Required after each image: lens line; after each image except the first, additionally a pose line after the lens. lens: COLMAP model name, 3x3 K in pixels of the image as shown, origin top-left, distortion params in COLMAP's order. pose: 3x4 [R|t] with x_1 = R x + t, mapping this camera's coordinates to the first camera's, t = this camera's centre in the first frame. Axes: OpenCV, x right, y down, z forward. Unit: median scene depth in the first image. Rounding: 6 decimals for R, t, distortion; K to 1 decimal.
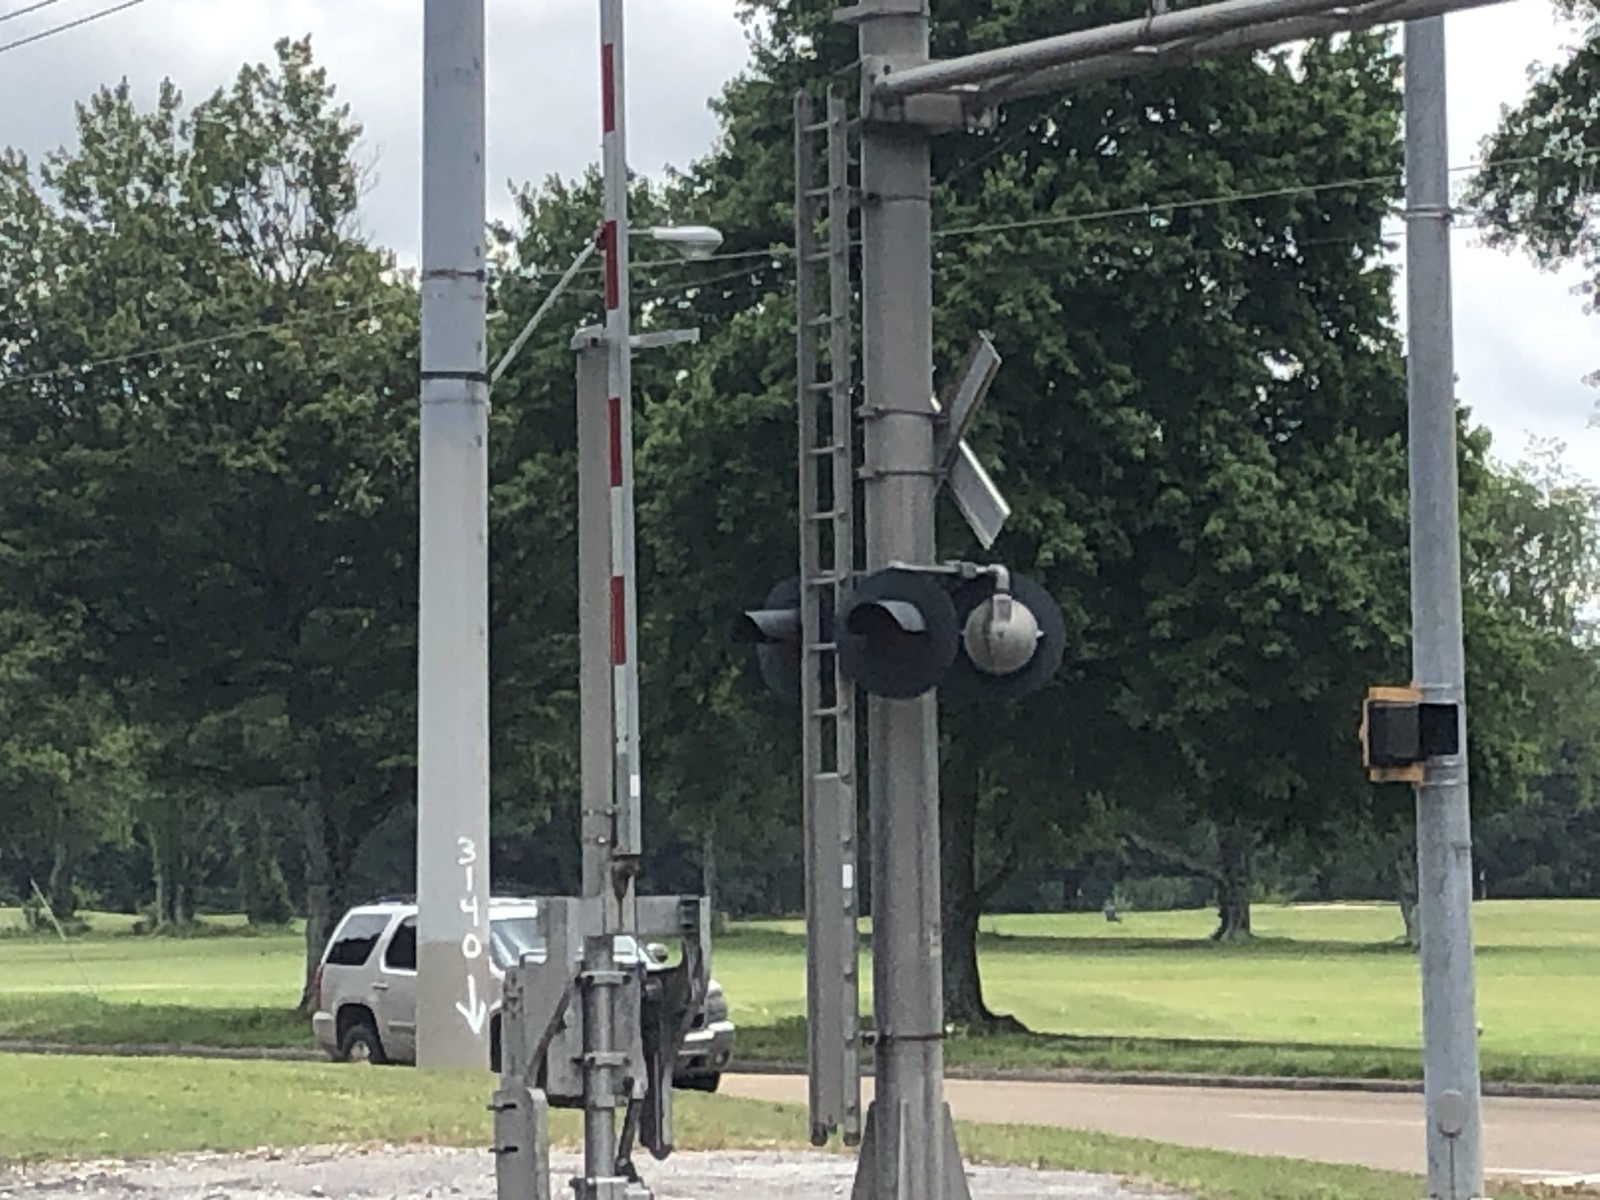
lens RADIAL K [[6462.4, 0, 800.0], [0, 6462.4, 600.0], [0, 0, 1]] dist [0.357560, -4.573607]
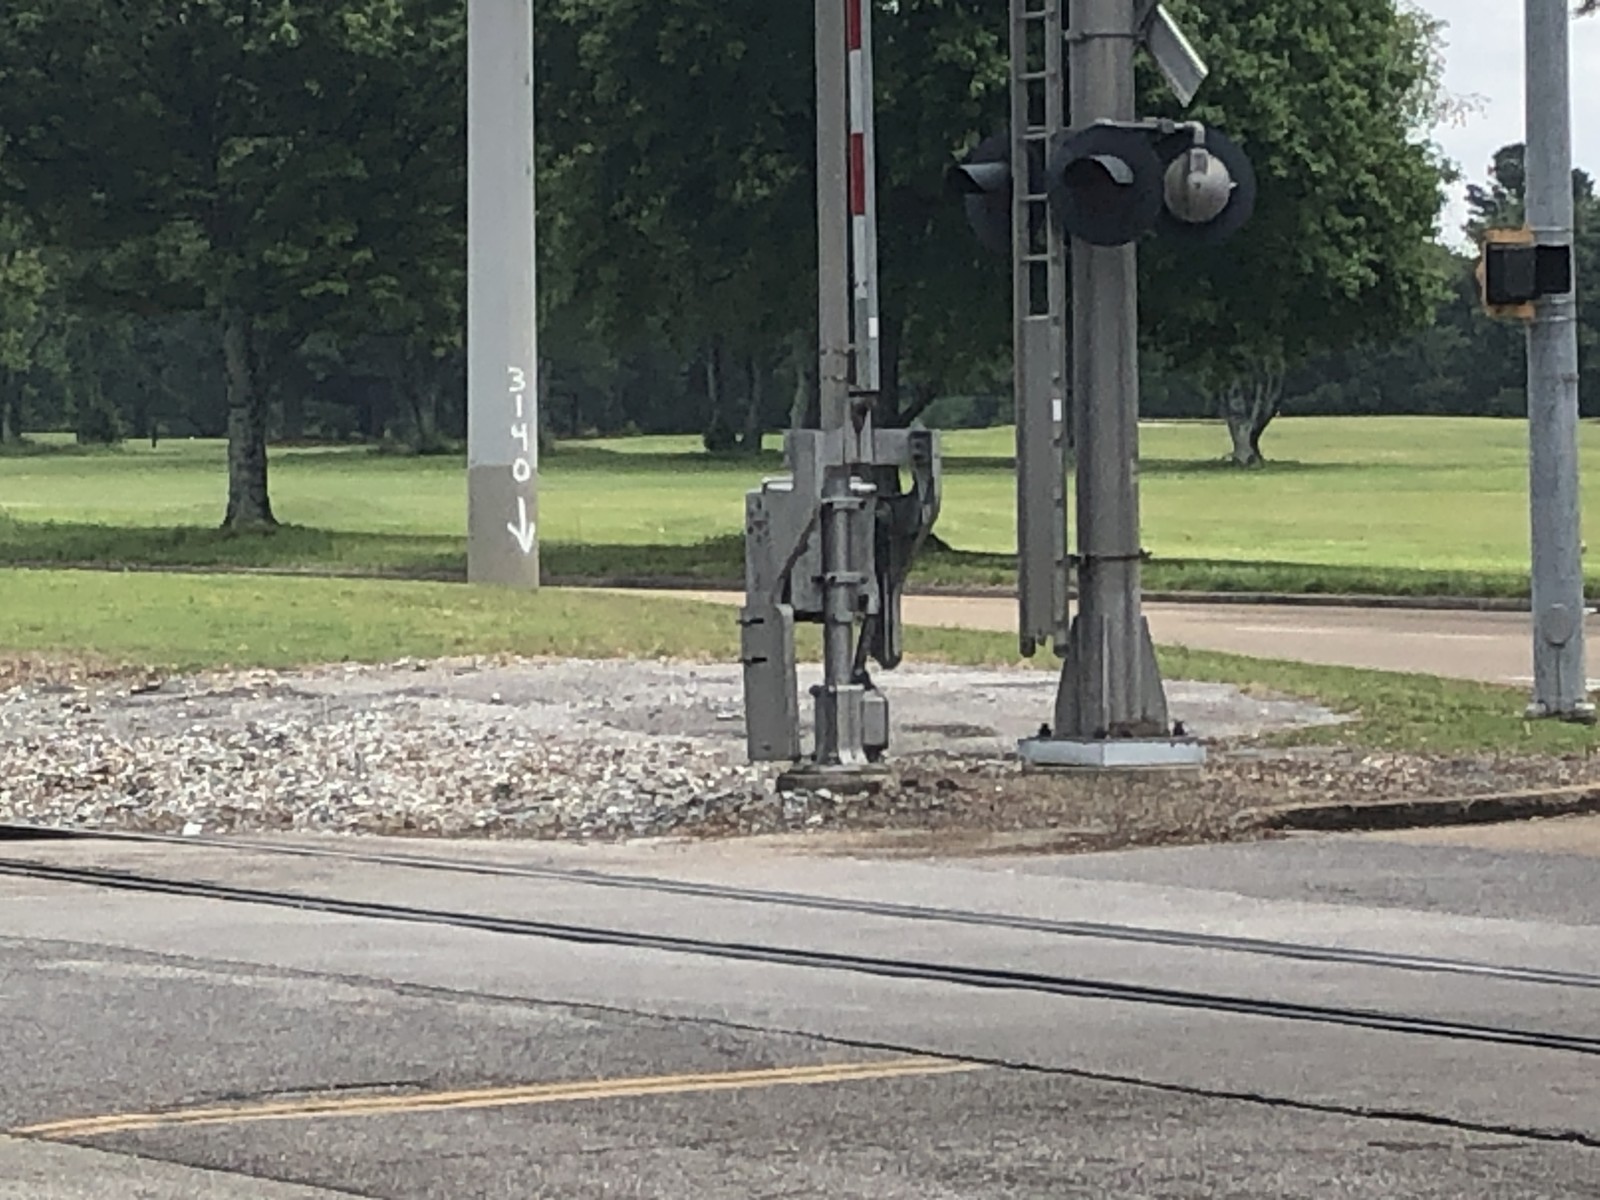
lens RADIAL K [[6479.4, 0, 800.0], [0, 6479.4, 600.0], [0, 0, 1]] dist [0.344885, -2.938401]
pose [[0.999262, -0.001607, 0.038382, -0.066972], [-0.001258, 0.997220, 0.074505, -0.005643], [-0.038395, -0.074498, 0.996482, -0.074068]]
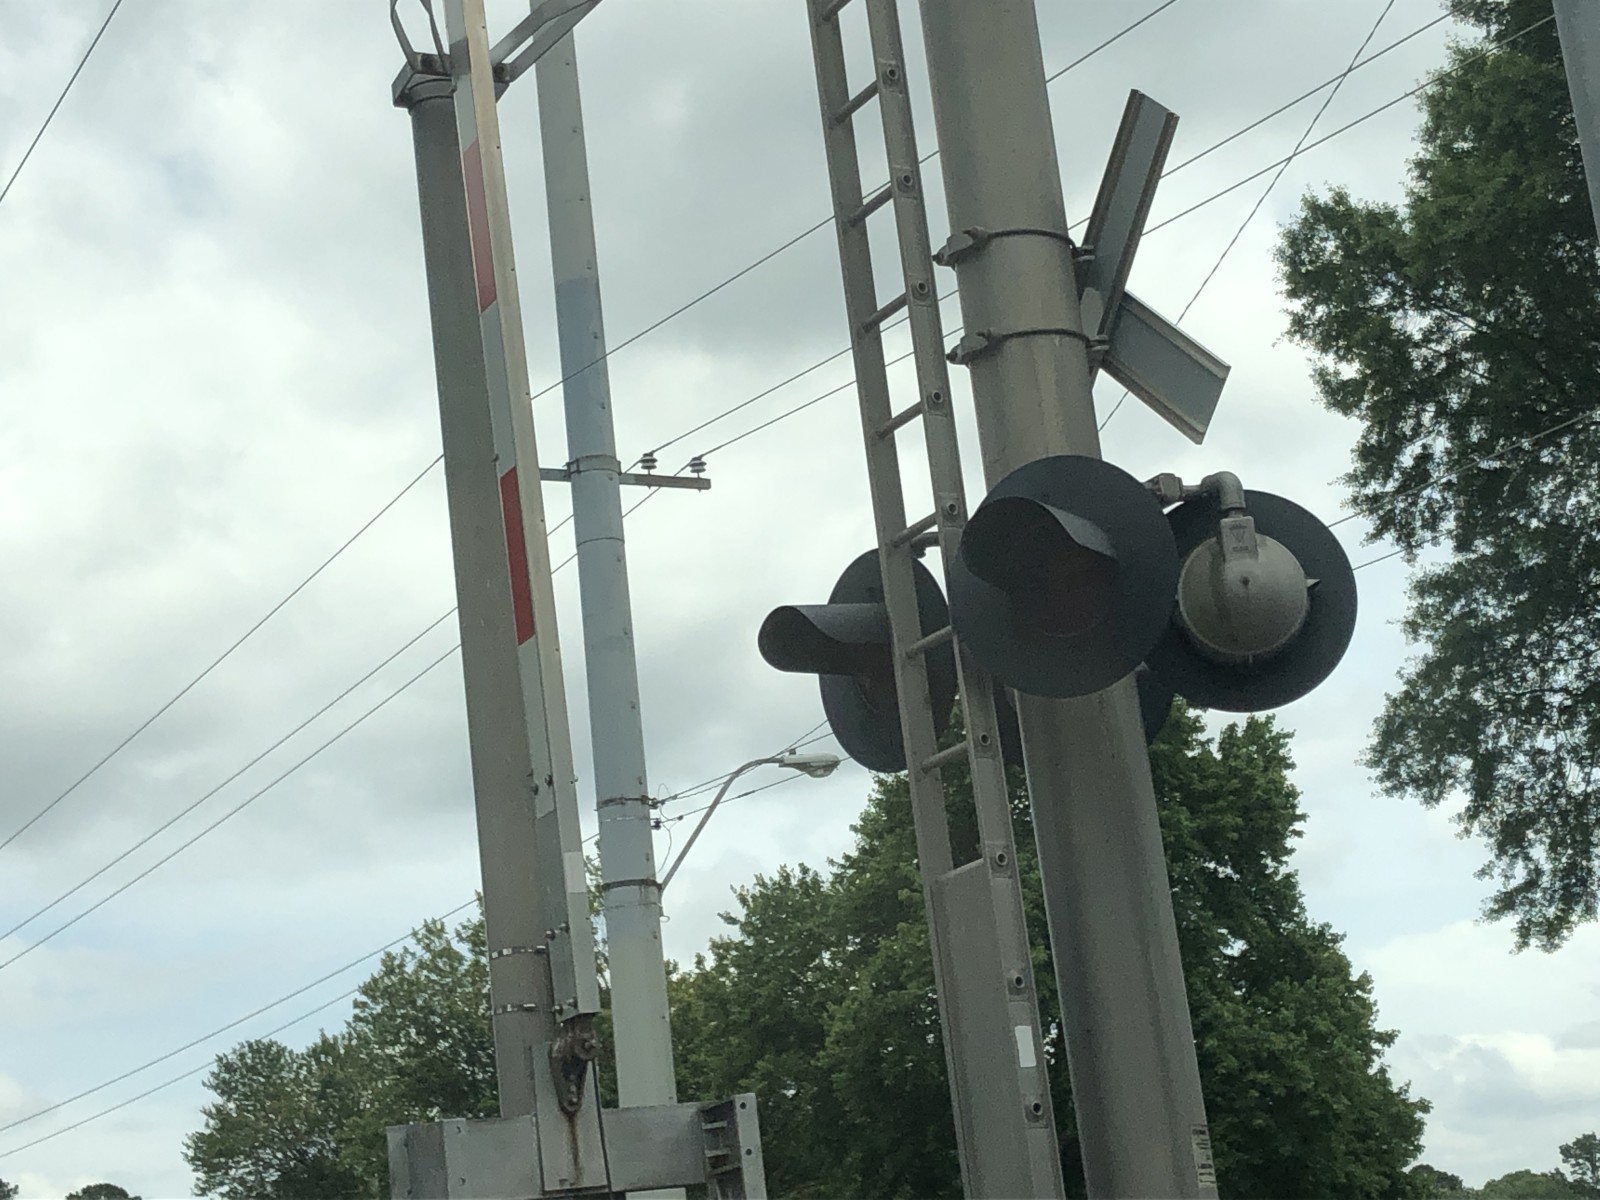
lens RADIAL K [[2959.3, 0, 922.1], [0, 2959.3, 591.8], [0, 0, 1]] dist [0.211368, -0.335394]
pose [[0.993643, -0.111829, 0.012949, 0.000039], [0.112093, 0.972150, -0.205813, 0.048045], [0.010427, 0.205956, 0.978506, 0.649725]]
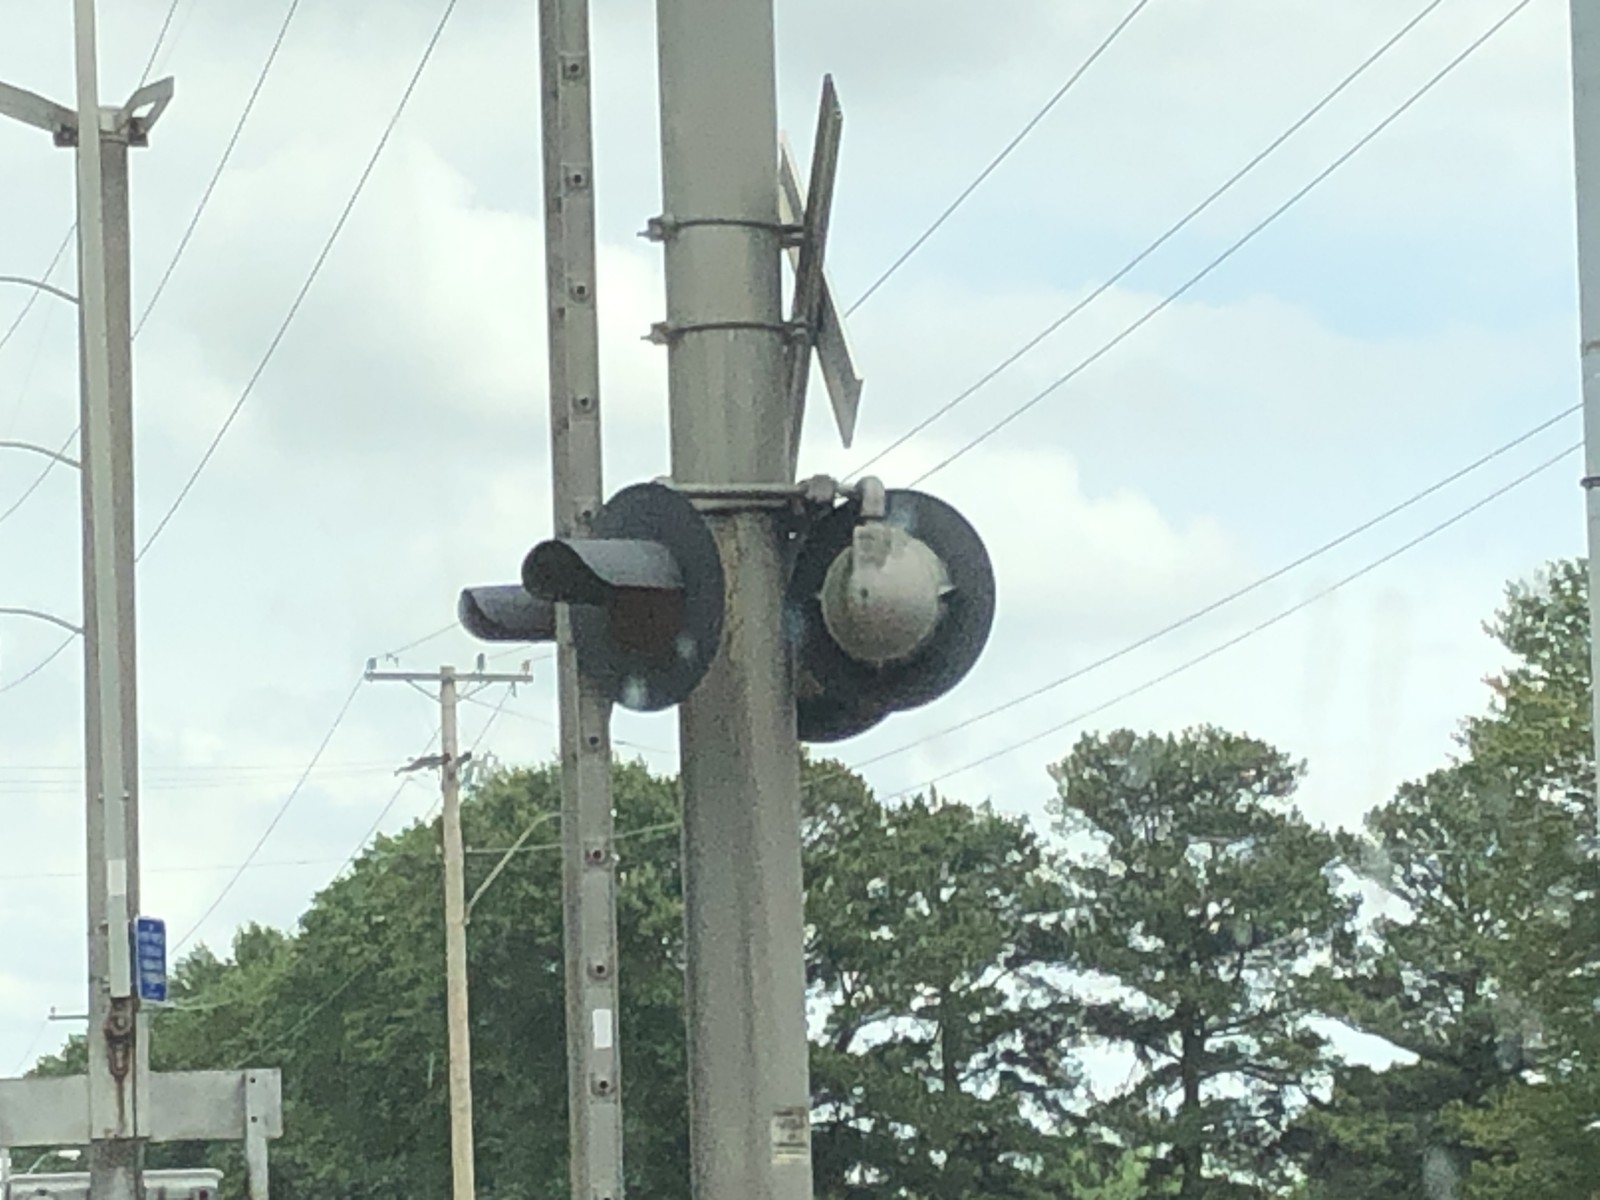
lens RADIAL K [[6479.4, 0, 800.0], [0, 6479.4, 600.0], [0, 0, 1]] dist [0.344885, -2.938401]
pose [[0.914463, -0.062588, -0.399799, 0.220551], [0.039363, 0.997040, -0.066051, 0.037615], [0.402749, 0.044664, 0.914220, 0.410942]]
